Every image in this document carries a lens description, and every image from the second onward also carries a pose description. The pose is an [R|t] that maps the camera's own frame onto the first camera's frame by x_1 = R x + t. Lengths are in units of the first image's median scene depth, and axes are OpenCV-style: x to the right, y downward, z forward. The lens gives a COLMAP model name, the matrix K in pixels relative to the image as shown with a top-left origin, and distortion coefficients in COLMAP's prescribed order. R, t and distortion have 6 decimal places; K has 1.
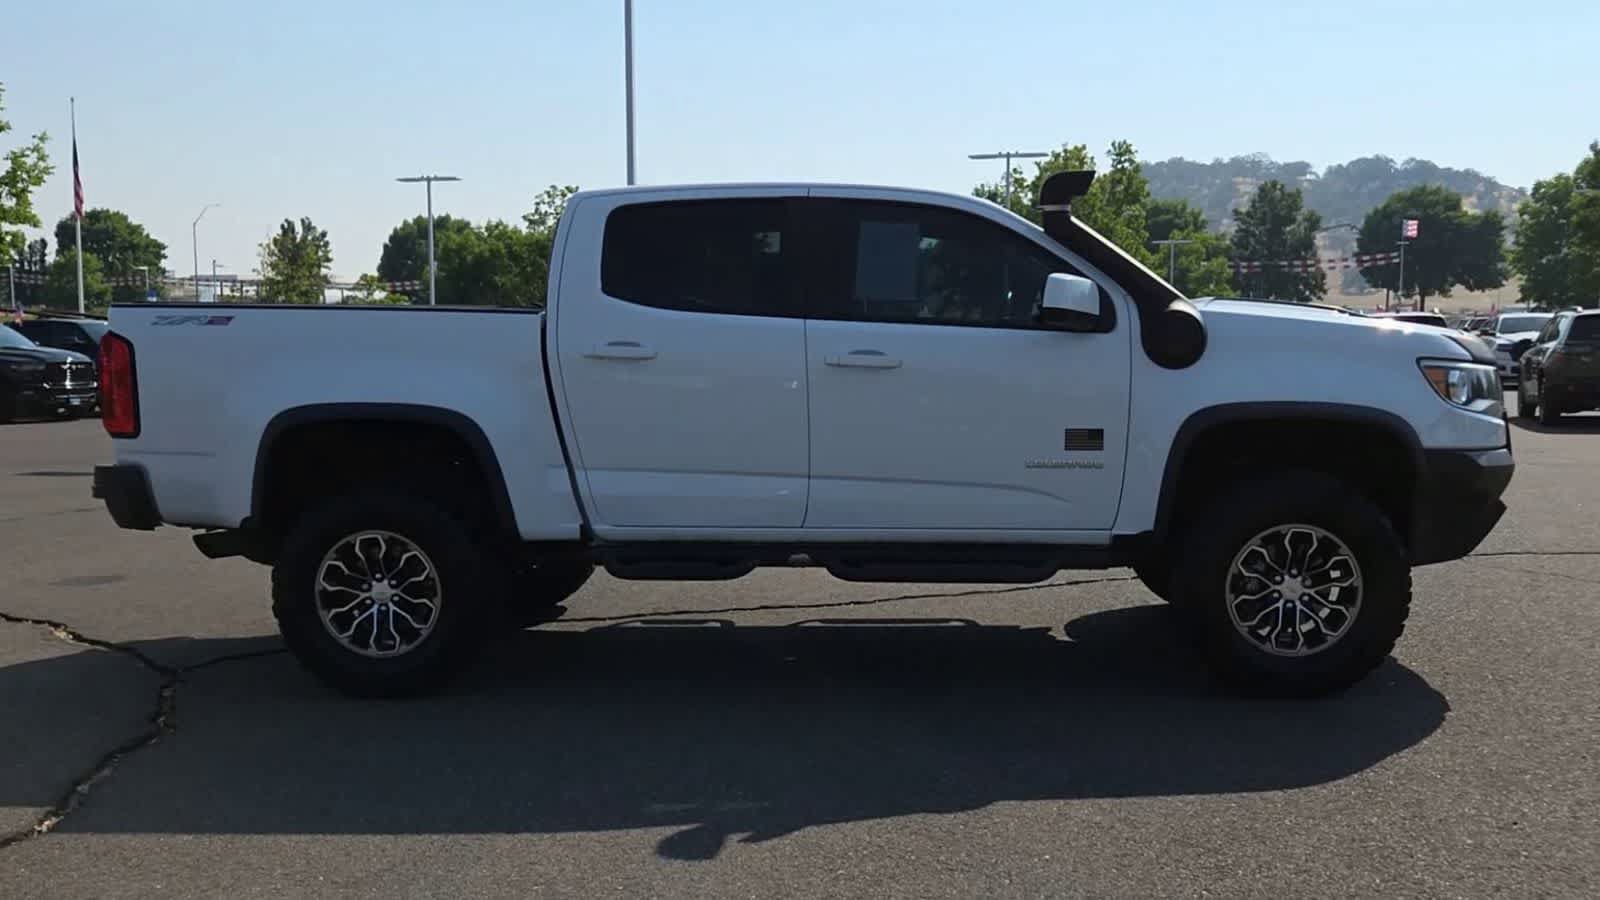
lens RADIAL K [[1543.7, 0, 794.7], [0, 1543.7, 477.2], [0, 0, 1]] dist [0.011691, 0.015215]
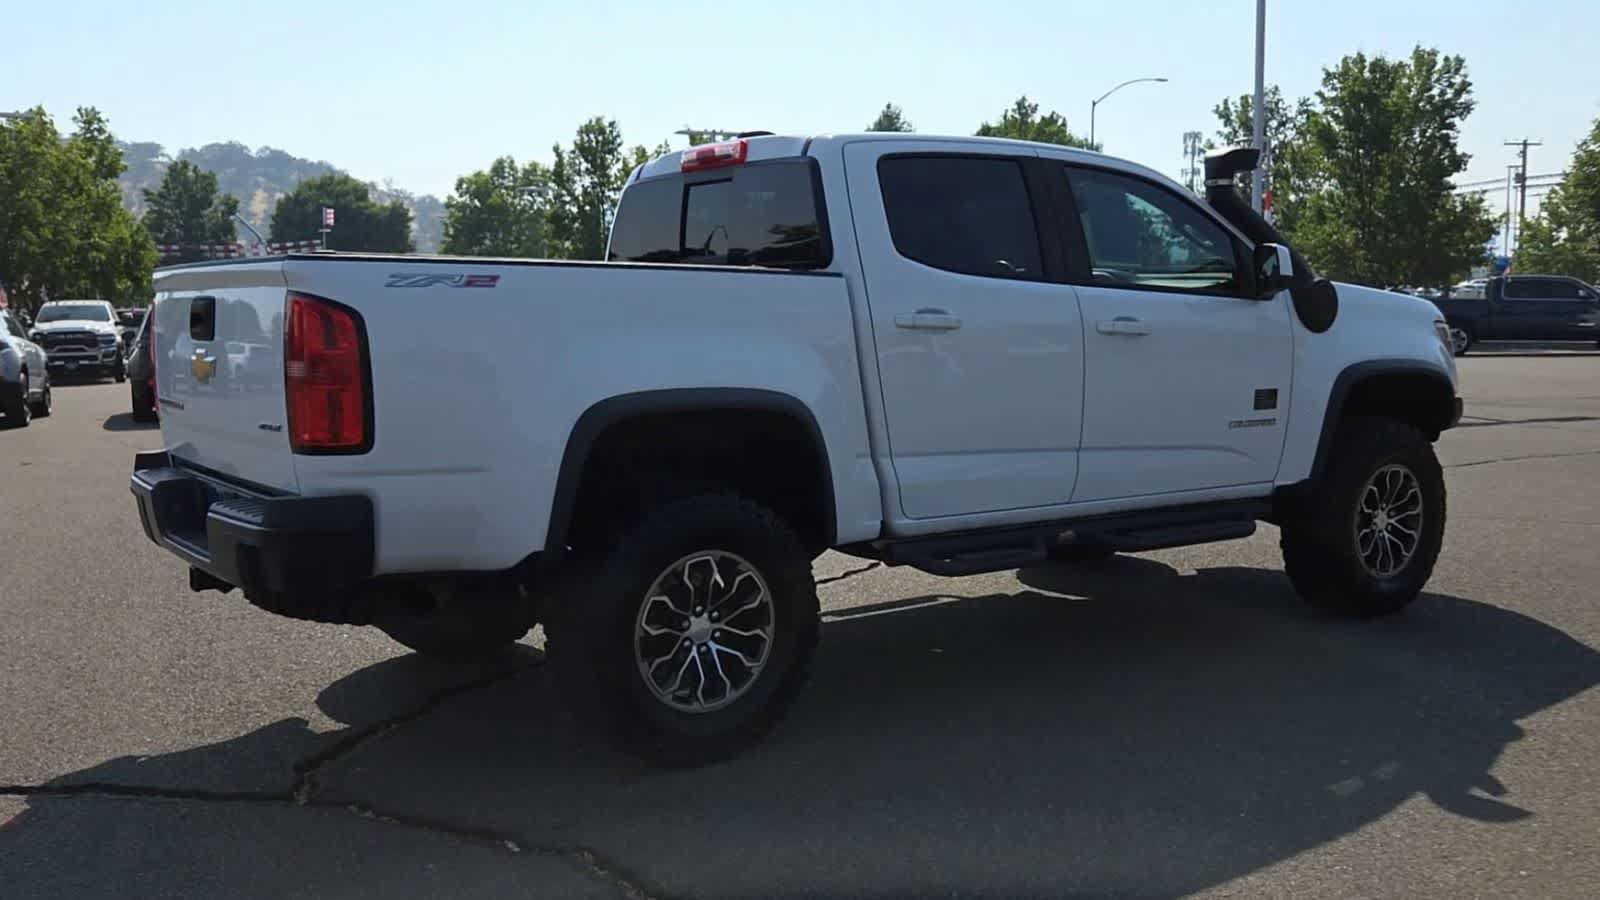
lens RADIAL K [[1560.7, 0, 856.2], [0, 1560.7, 449.2], [0, 0, 1]] dist [0.001893, -0.000554]
pose [[0.766260, -0.058744, 0.639840, -0.710499], [0.065336, 0.997774, 0.013361, -0.022193], [-0.639200, 0.031567, 0.768392, 0.338992]]
